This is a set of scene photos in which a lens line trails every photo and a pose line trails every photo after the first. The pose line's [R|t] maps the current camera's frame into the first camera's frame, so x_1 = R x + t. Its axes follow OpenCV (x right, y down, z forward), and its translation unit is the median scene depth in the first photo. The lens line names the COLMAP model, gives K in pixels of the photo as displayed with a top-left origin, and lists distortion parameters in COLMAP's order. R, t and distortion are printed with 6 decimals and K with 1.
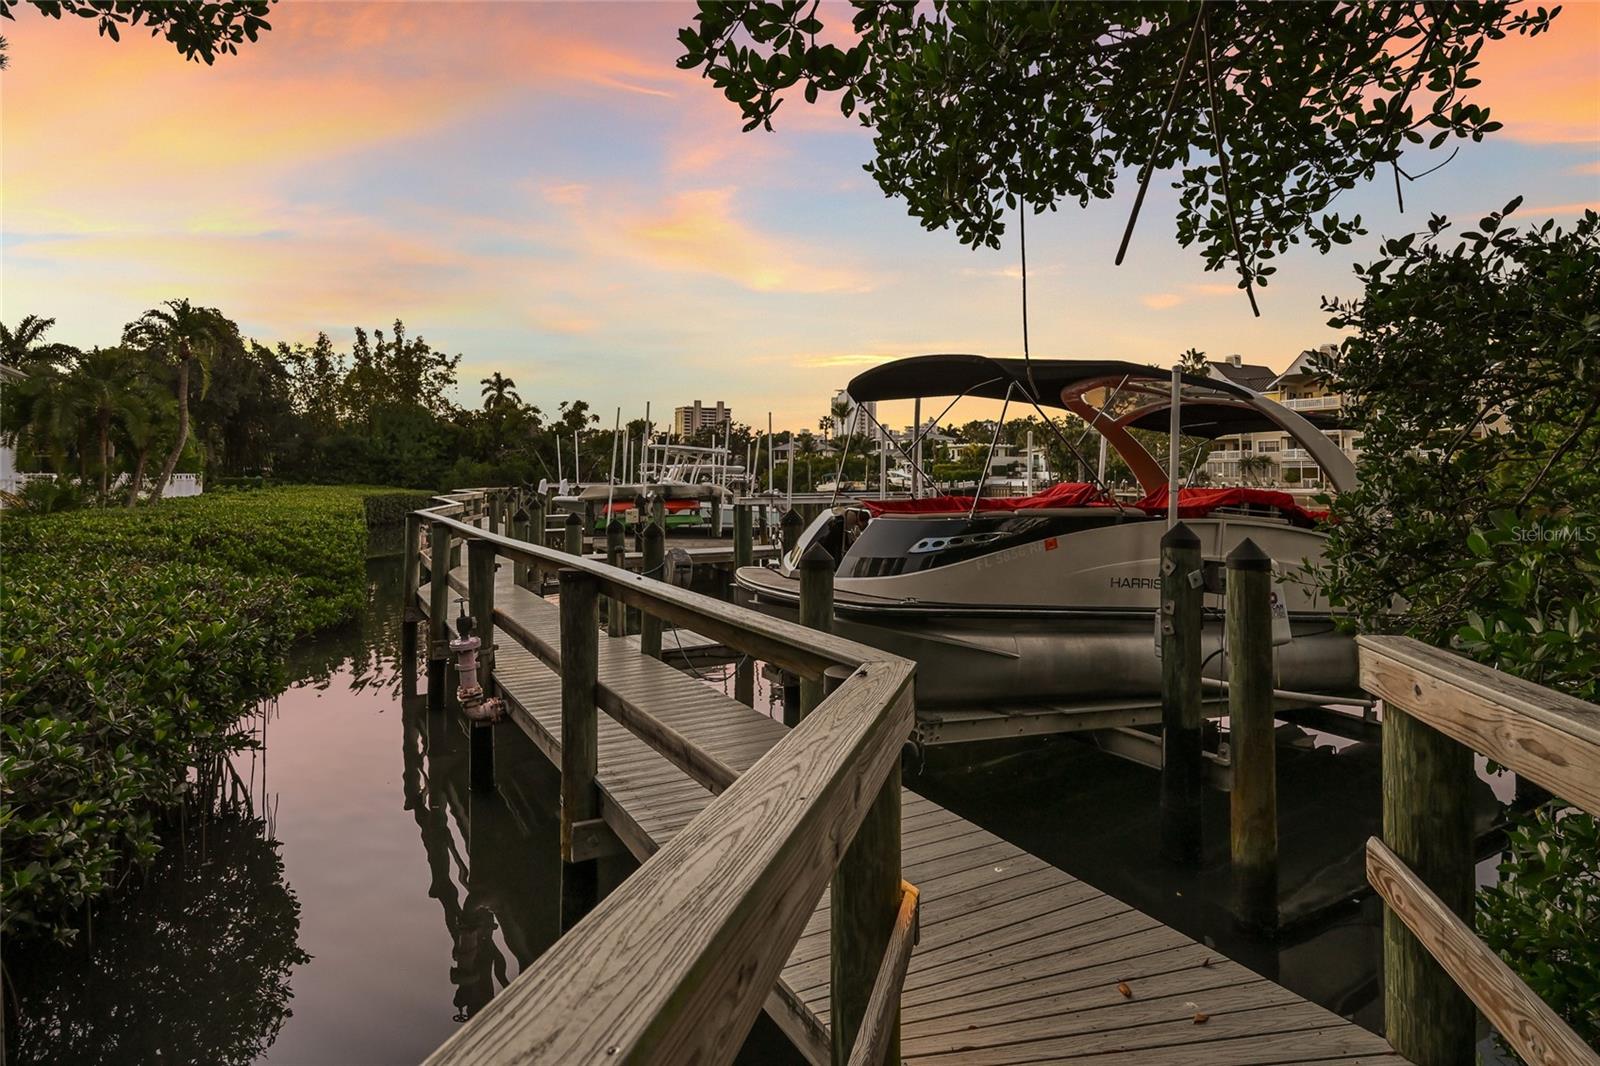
lens RADIAL K [[881.8, 0, 802.0], [0, 881.8, 483.4], [0, 0, 1]] dist [-0.000553, -0.000078]
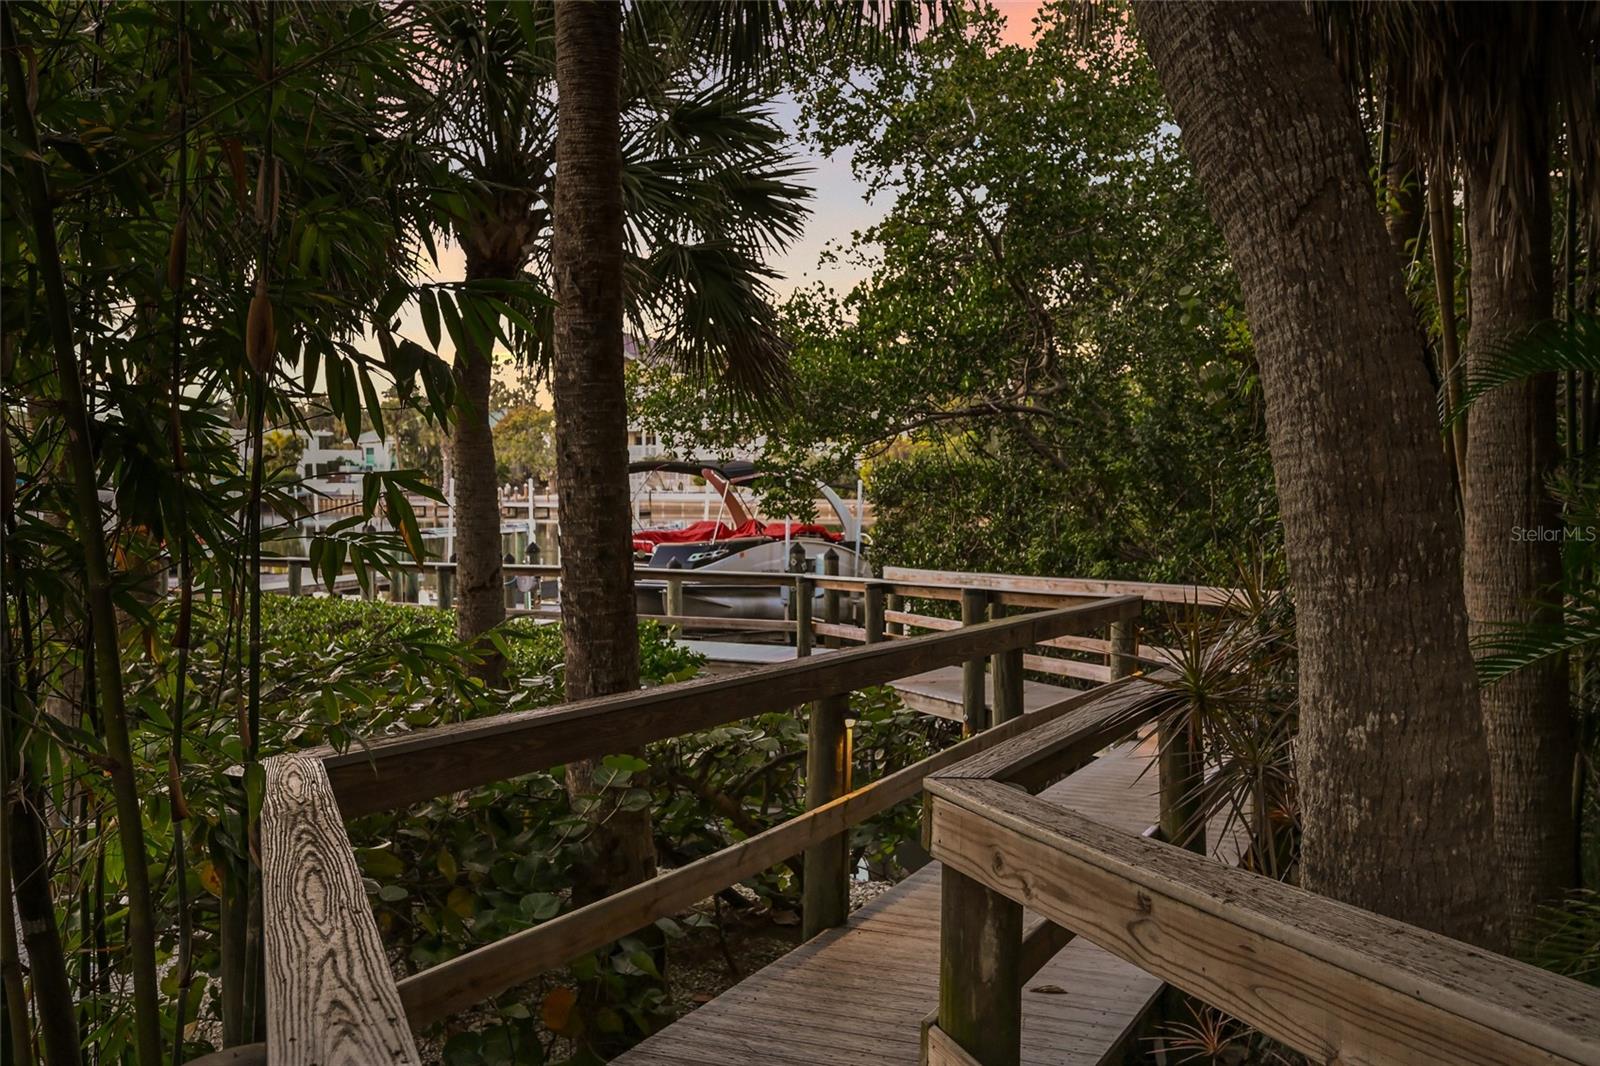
lens RADIAL K [[1393.5, 0, 800.0], [0, 1393.5, 533.0], [0, 0, 1]] dist [0.001074, -0.000216]
pose [[0.823701, -0.030802, 0.566187, -0.088746], [0.009987, 0.999157, 0.039827, -0.006774], [-0.566937, -0.027151, 0.823314, -0.108480]]
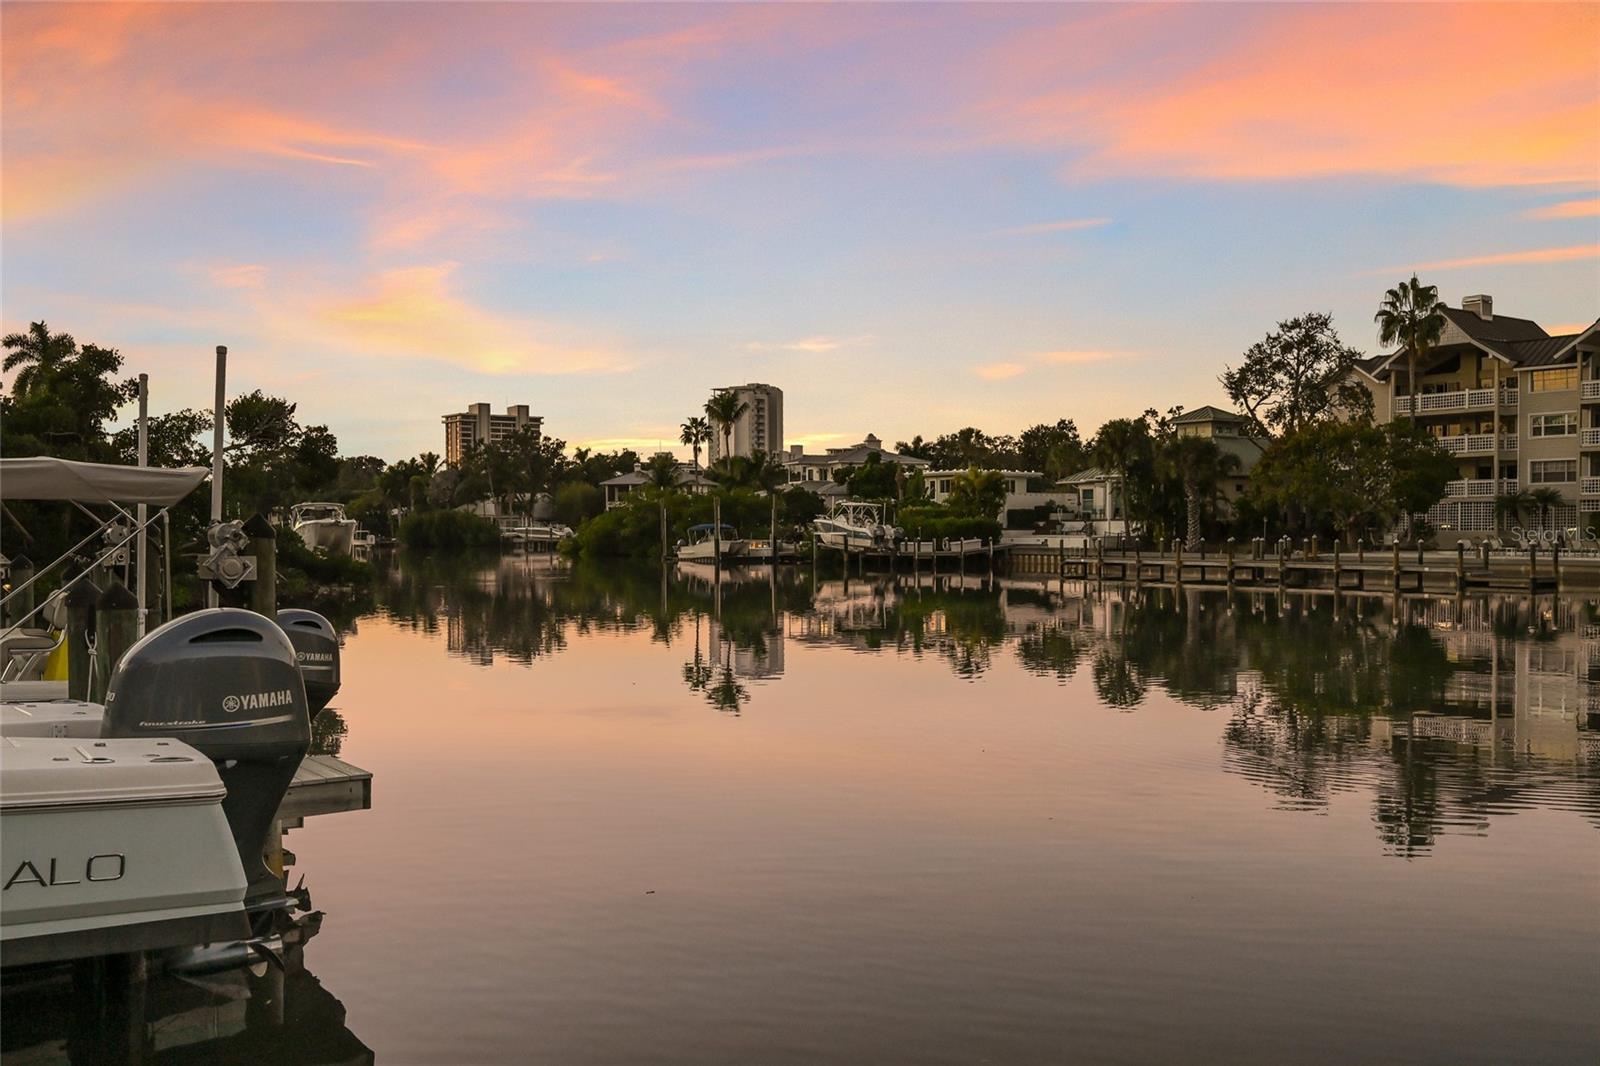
lens RADIAL K [[1404.8, 0, 800.0], [0, 1404.8, 533.0], [0, 0, 1]] dist [-0.007001, -0.004376]
pose [[0.995225, -0.000646, 0.097606, 0.008905], [0.001291, 0.999978, -0.006537, -0.000840], [-0.097599, 0.006632, 0.995204, 0.189348]]
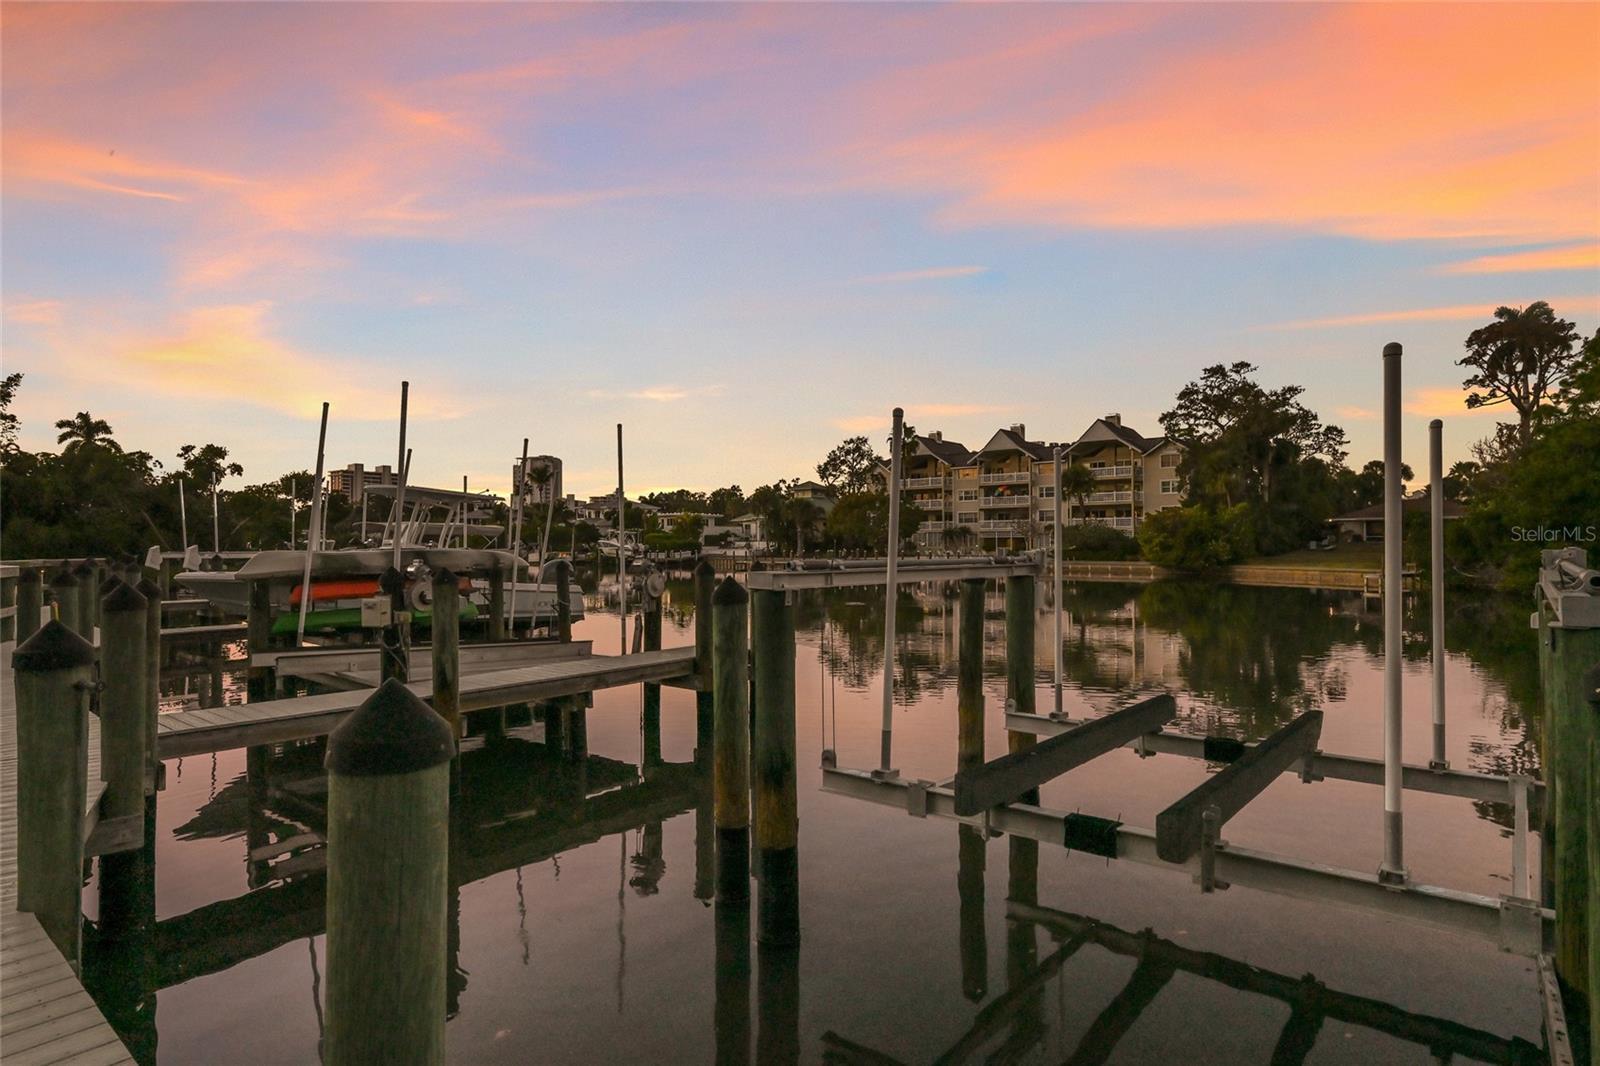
lens RADIAL K [[859.9, 0, 798.0], [0, 859.9, 552.5], [0, 0, 1]] dist [-0.000725, -0.000198]
pose [[0.936912, -0.002964, 0.349552, -0.023410], [0.003823, 0.999991, -0.001766, 0.001033], [-0.349544, 0.002991, 0.936915, 0.079790]]
